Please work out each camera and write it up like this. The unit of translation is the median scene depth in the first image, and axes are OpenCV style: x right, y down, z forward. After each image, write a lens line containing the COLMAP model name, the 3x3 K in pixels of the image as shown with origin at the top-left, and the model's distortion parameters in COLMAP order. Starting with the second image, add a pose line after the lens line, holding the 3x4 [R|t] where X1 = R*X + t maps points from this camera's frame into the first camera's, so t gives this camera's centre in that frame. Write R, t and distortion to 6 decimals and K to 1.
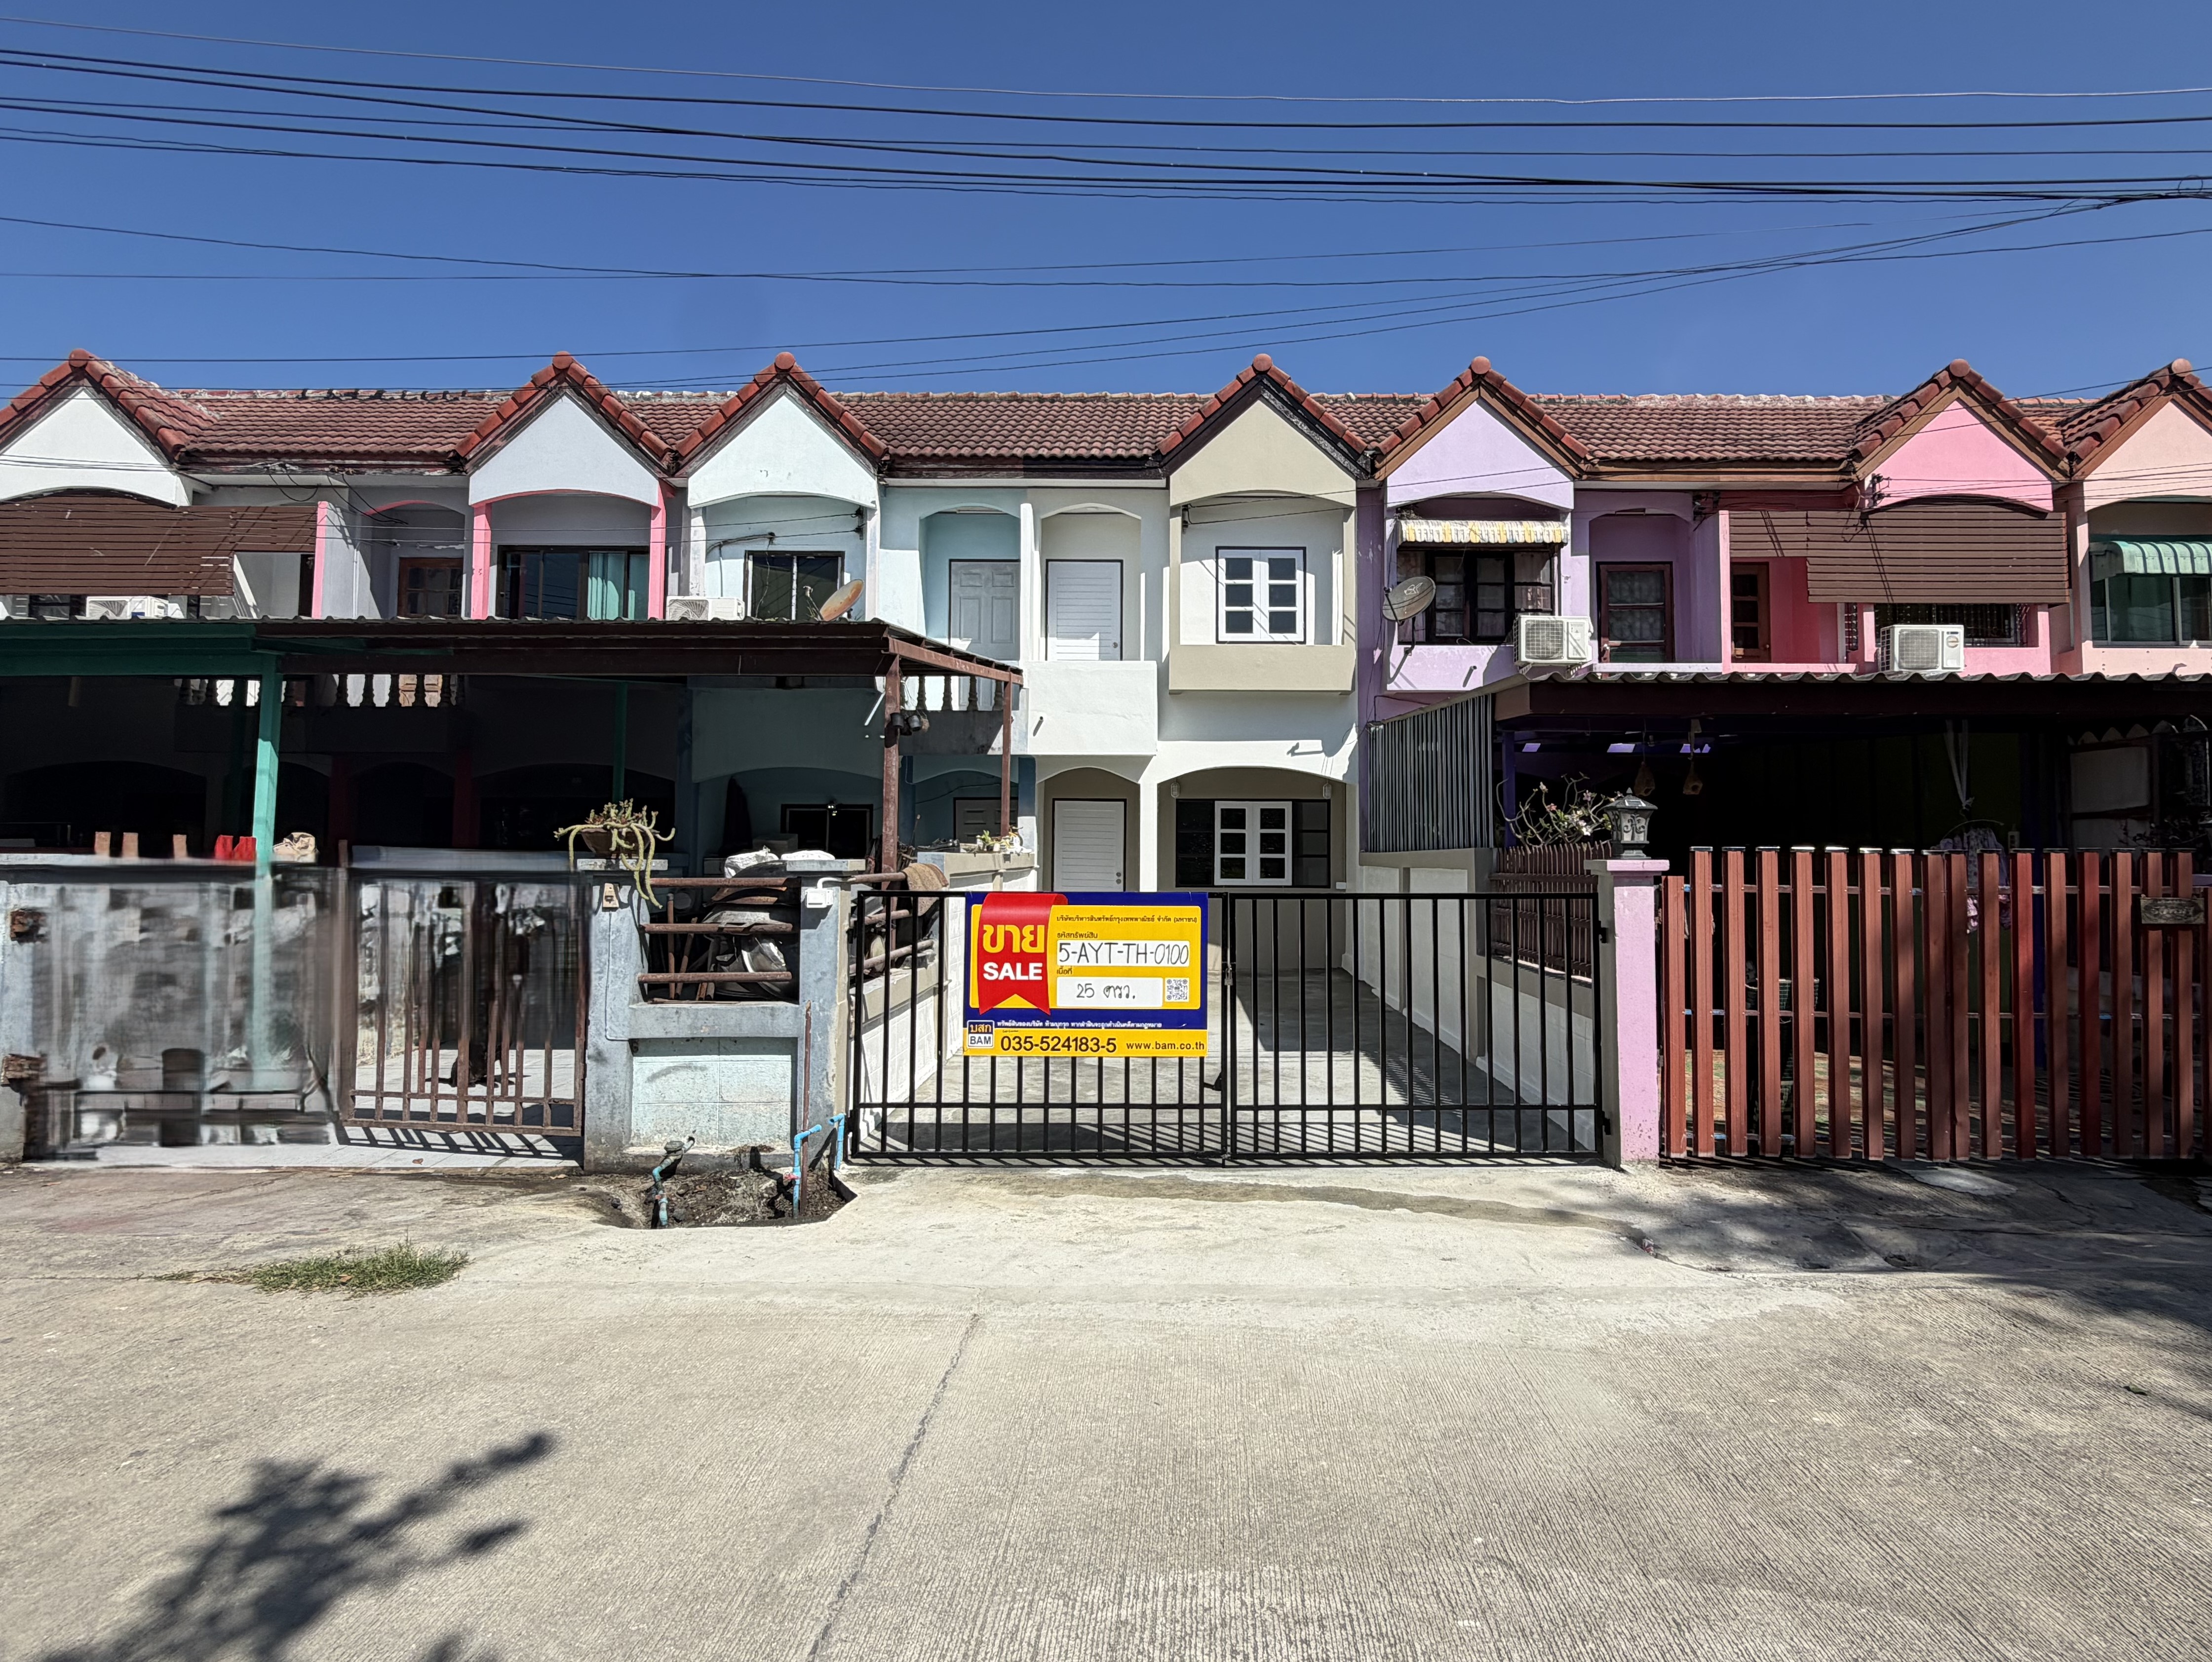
lens RADIAL K [[1121.7, 0, 1171.9], [0, 1121.7, 803.6], [0, 0, 1]] dist [-0.001027, 0.000588]
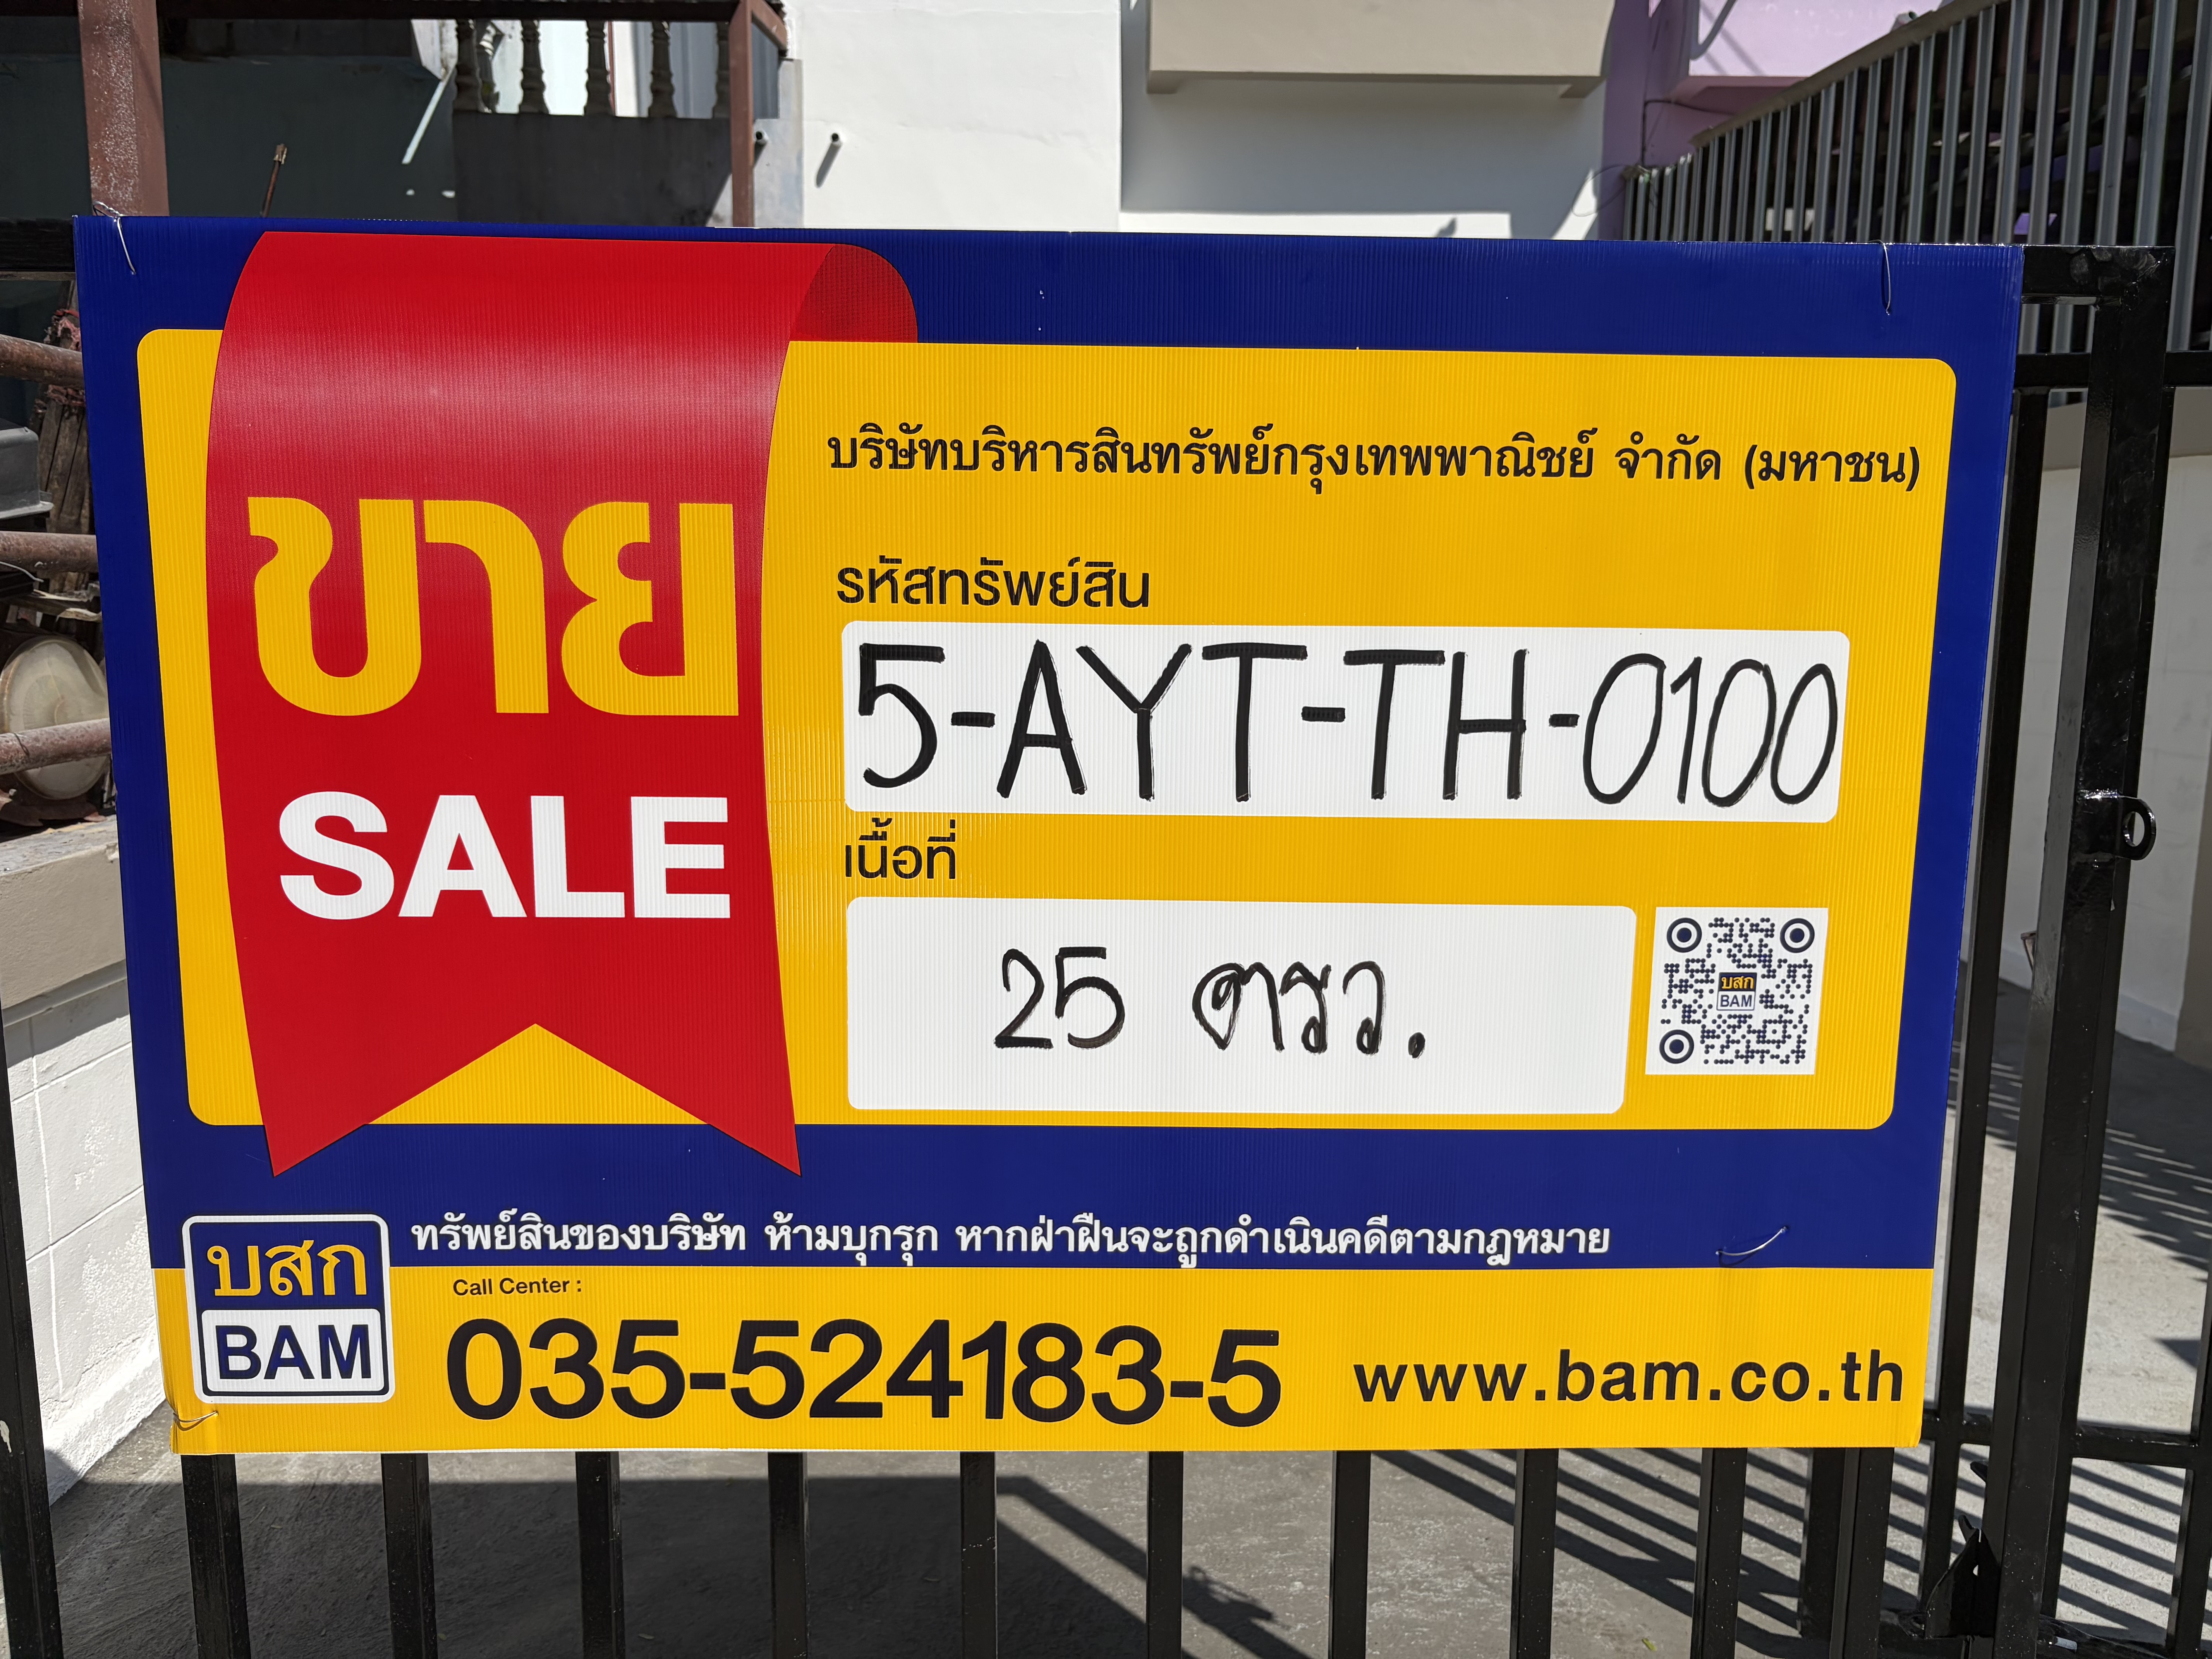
lens RADIAL K [[1700.2, 0, 1114.6], [0, 1700.2, 841.2], [0, 0, 1]] dist [0.006672, -0.006162]
pose [[0.999644, -0.000001, 0.026679, -0.032866], [-0.005391, 0.979360, 0.202053, 0.046452], [-0.026128, -0.202125, 0.979011, 0.348798]]
